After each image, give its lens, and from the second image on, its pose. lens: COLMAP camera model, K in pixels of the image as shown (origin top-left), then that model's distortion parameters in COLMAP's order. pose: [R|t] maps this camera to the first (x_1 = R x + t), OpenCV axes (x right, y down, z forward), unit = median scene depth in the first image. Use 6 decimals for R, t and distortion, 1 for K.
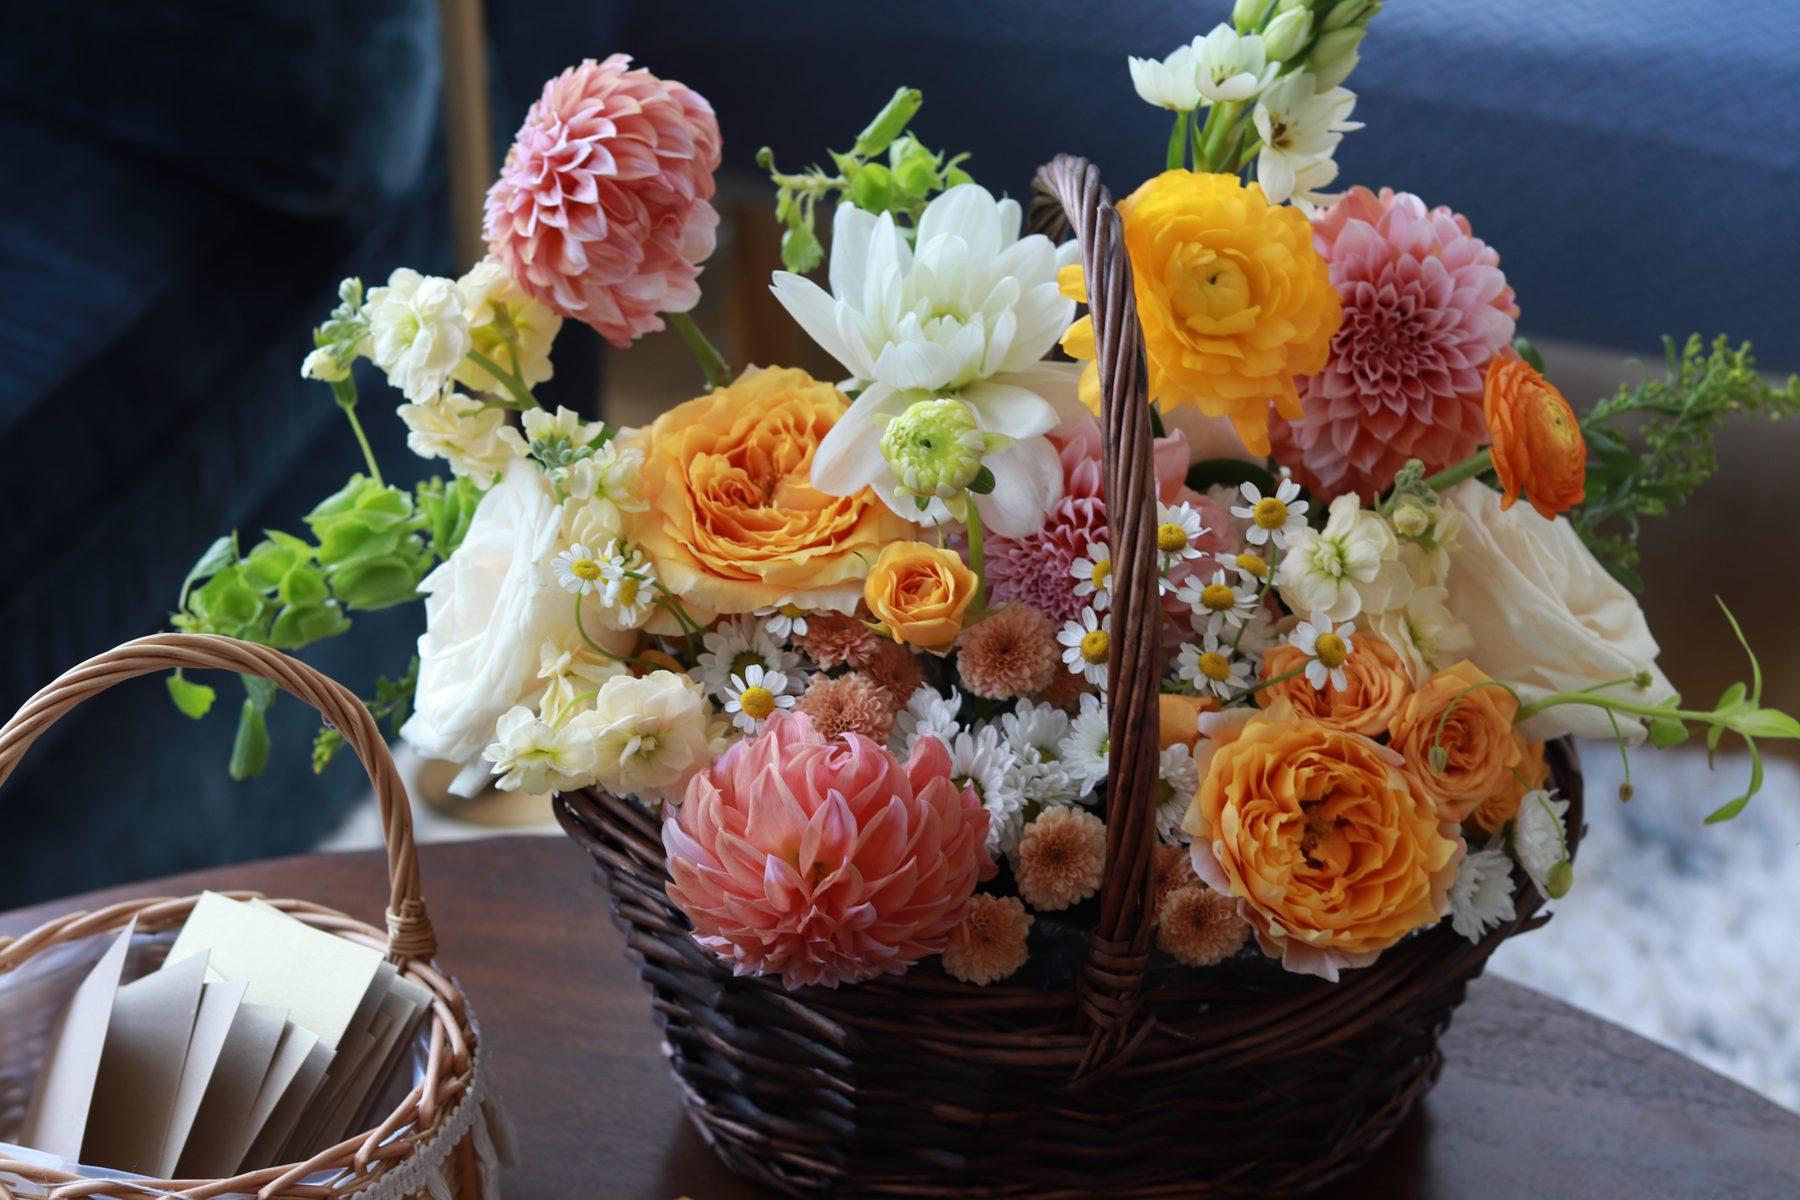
lens RADIAL K [[4408.1, 0, 900.0], [0, 4408.1, 600.0], [0, 0, 1]] dist [-0.056058, -0.167328]
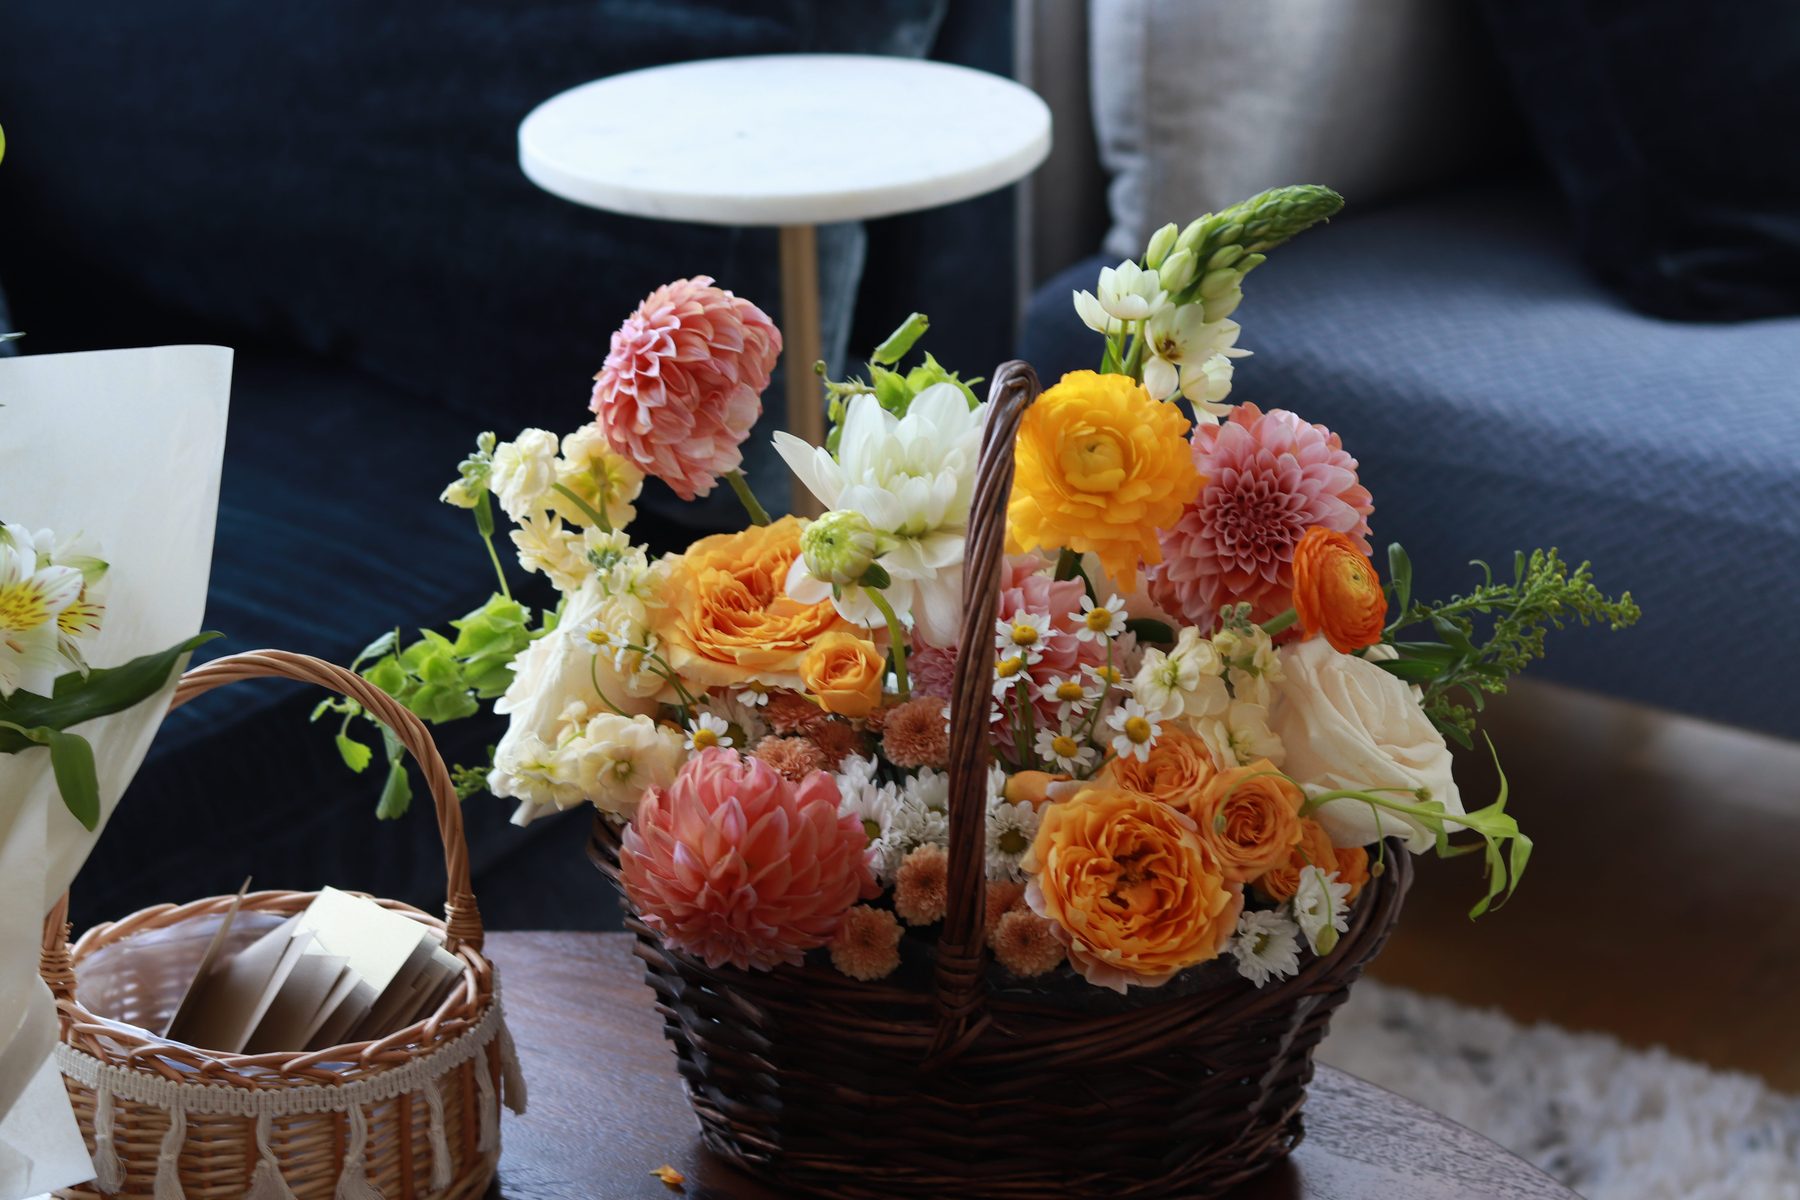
lens RADIAL K [[4408.1, 0, 900.0], [0, 4408.1, 600.0], [0, 0, 1]] dist [-0.056058, -0.167328]
pose [[0.973108, 0.064945, -0.221003, 0.299744], [-0.098255, 0.984799, -0.143235, 0.158296], [0.208342, 0.161098, 0.964697, -0.241698]]
